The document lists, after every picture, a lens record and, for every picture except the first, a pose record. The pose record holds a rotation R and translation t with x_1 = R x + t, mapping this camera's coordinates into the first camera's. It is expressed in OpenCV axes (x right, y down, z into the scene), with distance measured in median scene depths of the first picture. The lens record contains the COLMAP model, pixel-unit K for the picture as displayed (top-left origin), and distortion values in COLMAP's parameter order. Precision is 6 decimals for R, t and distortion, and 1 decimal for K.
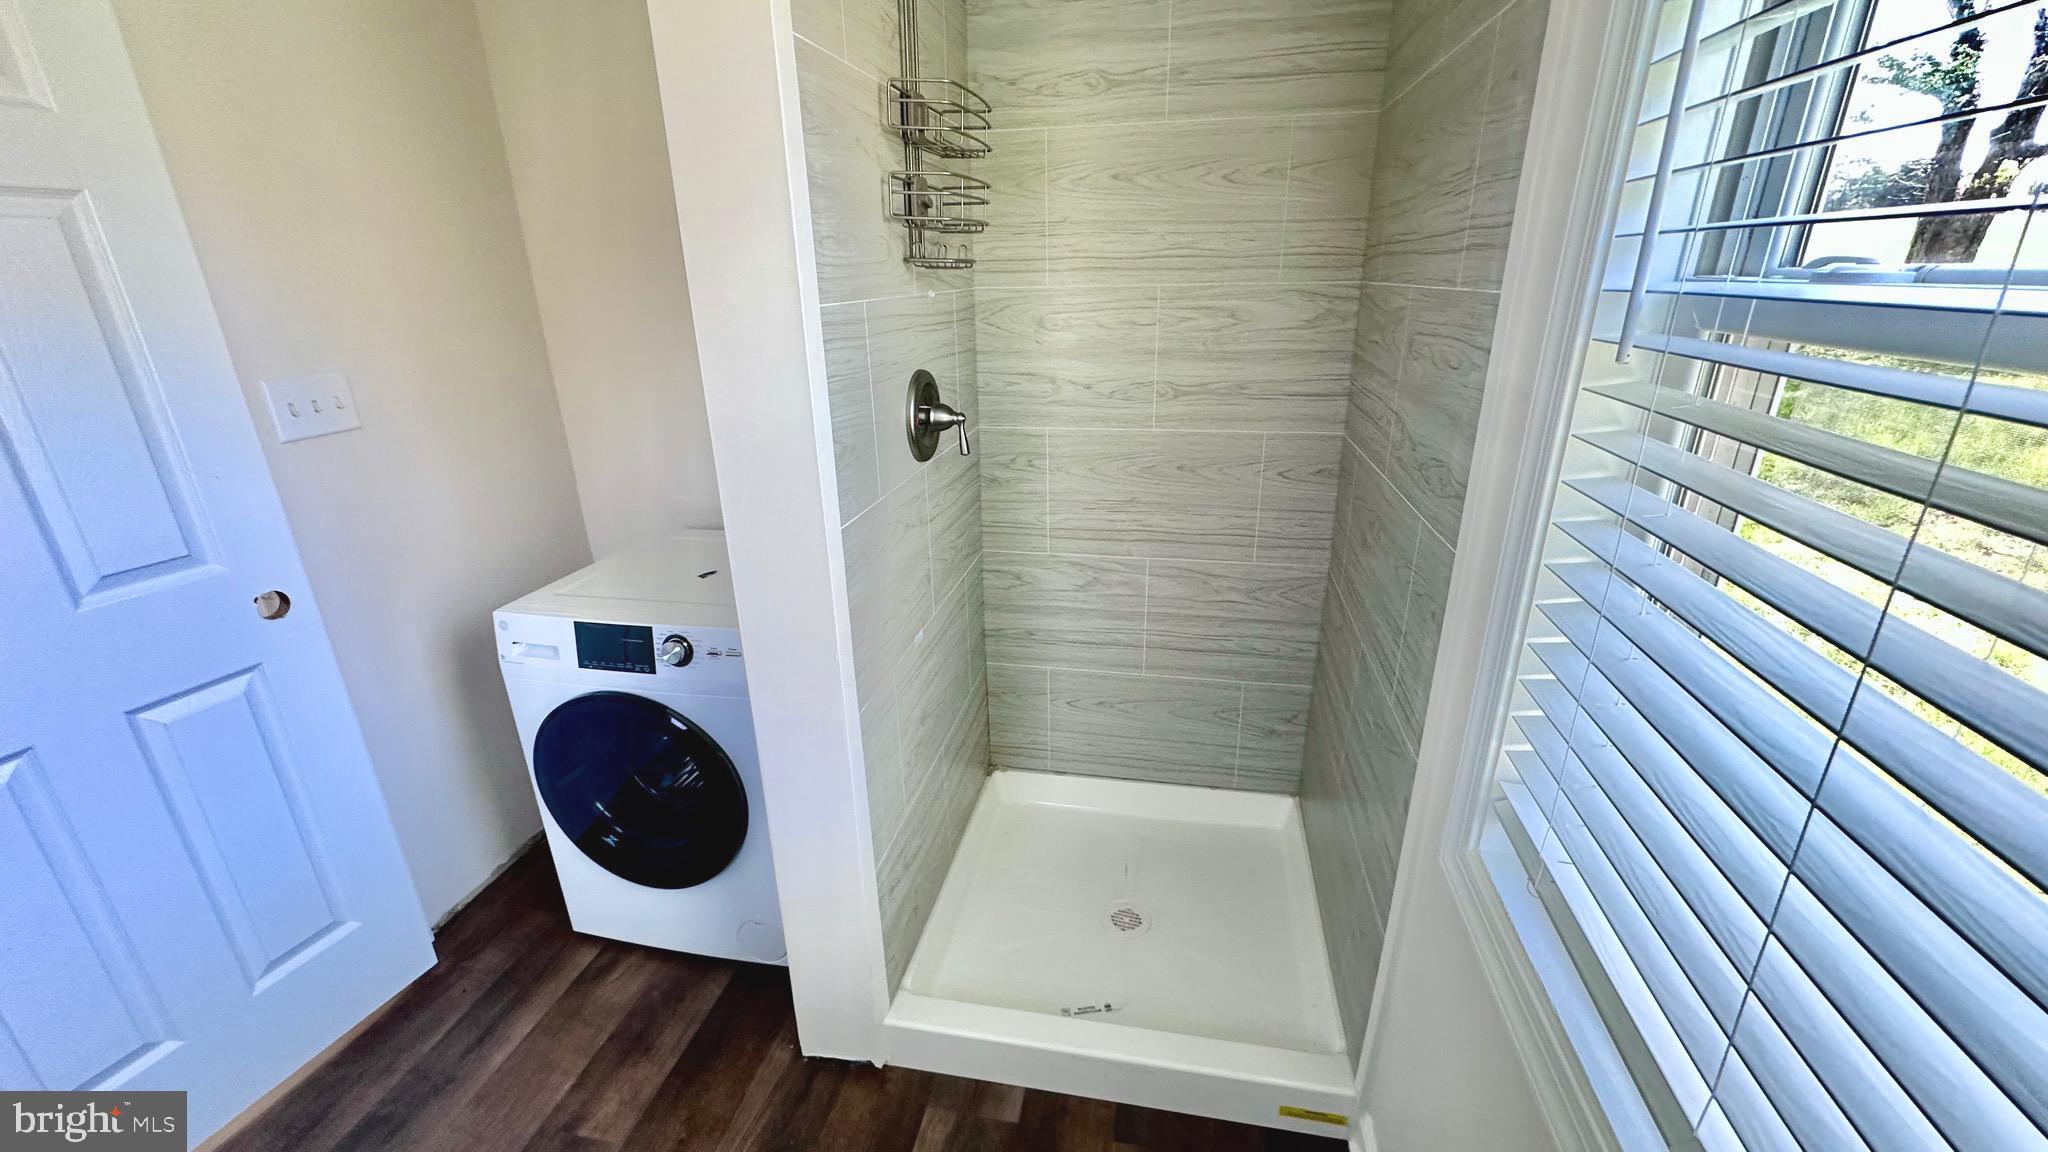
lens RADIAL K [[817.0, 0, 1022.0], [0, 817.0, 576.0], [0, 0, 1]] dist [-0.003842, 0.000756]
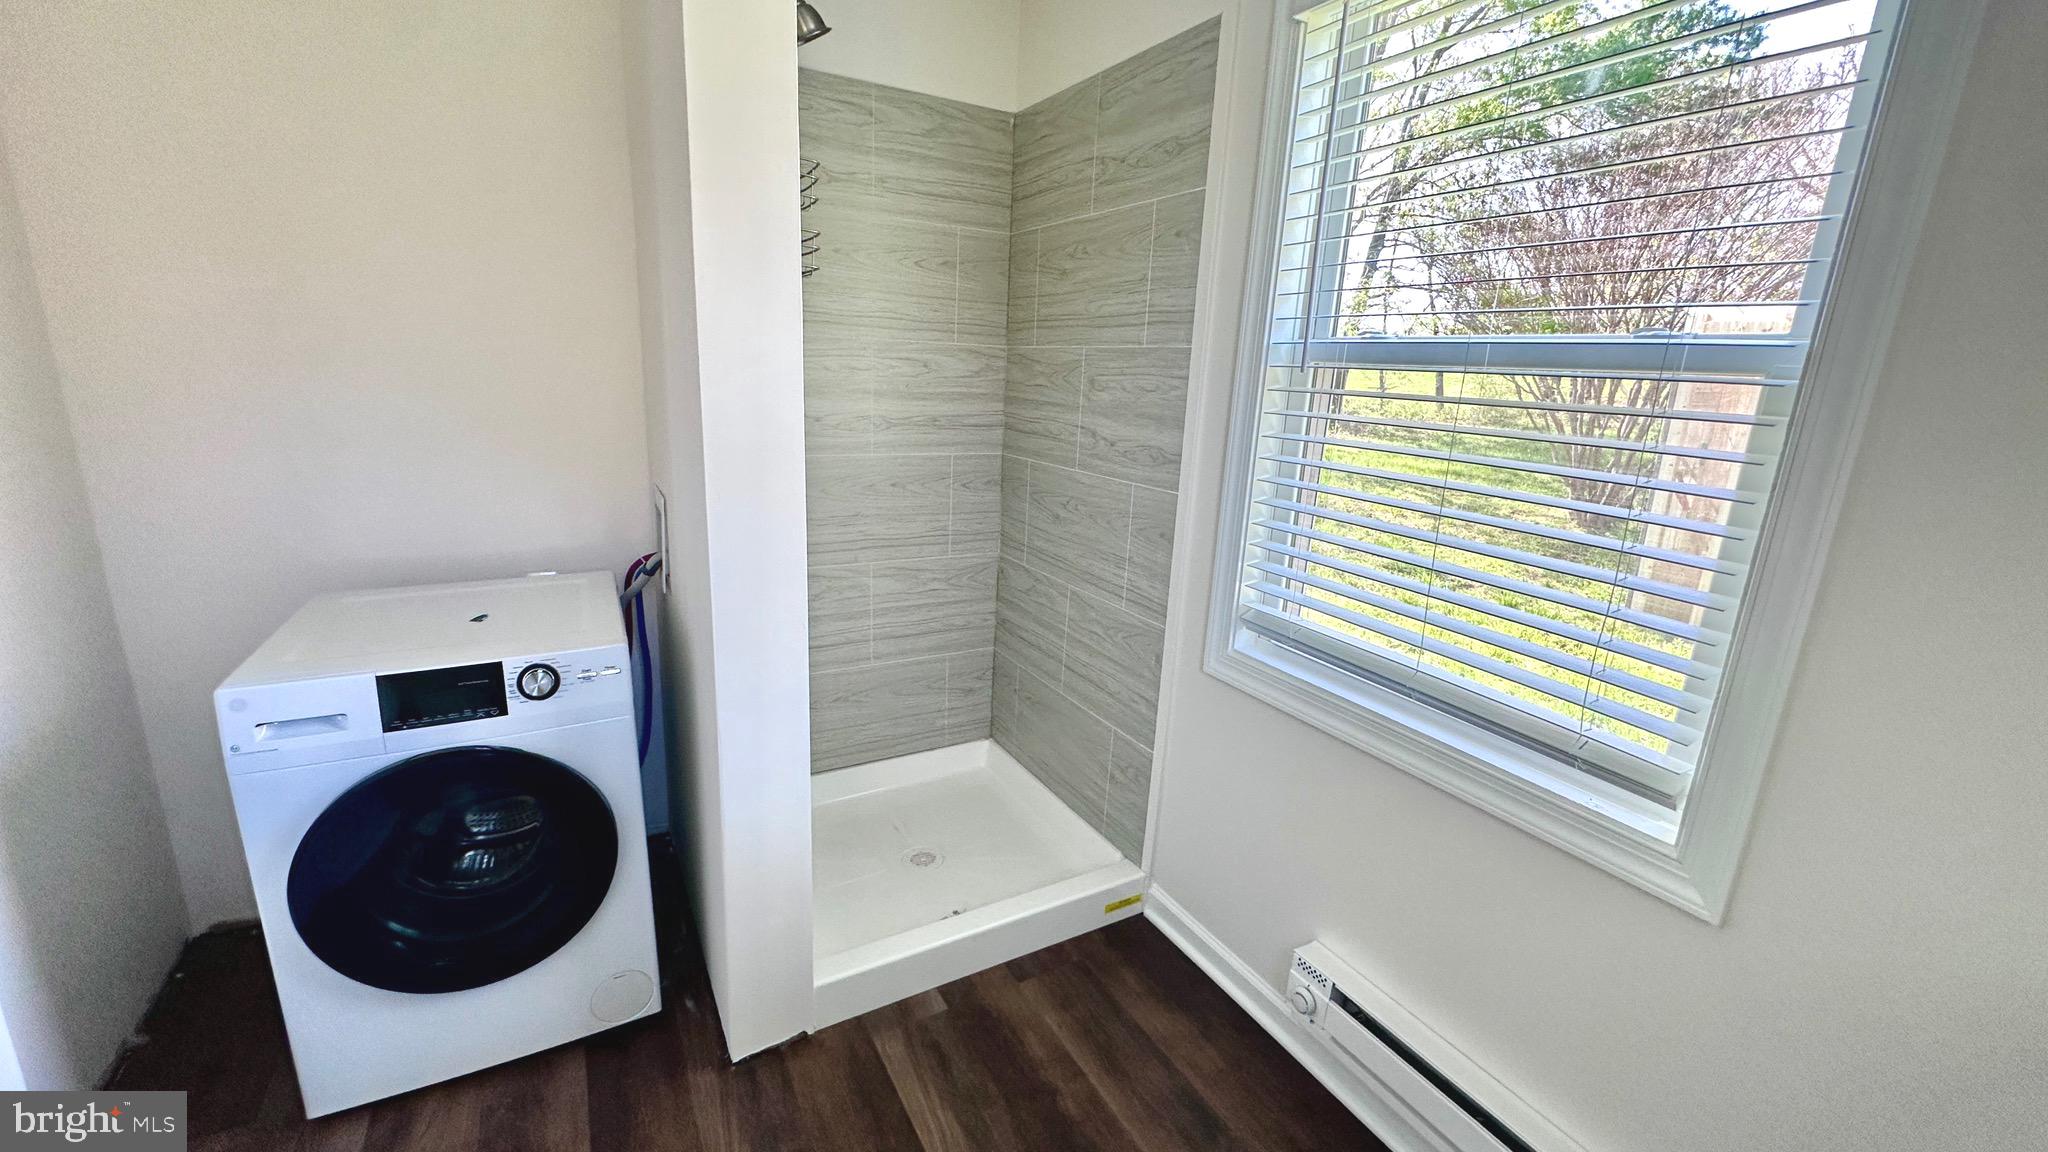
lens RADIAL K [[817.0, 0, 1015.9], [0, 817.0, 577.6], [0, 0, 1]] dist [-0.003842, 0.000756]
pose [[0.759963, -0.111337, 0.640359, -0.520780], [0.173024, 0.984324, -0.034200, 0.088629], [-0.626513, 0.136788, 0.767314, -0.054430]]
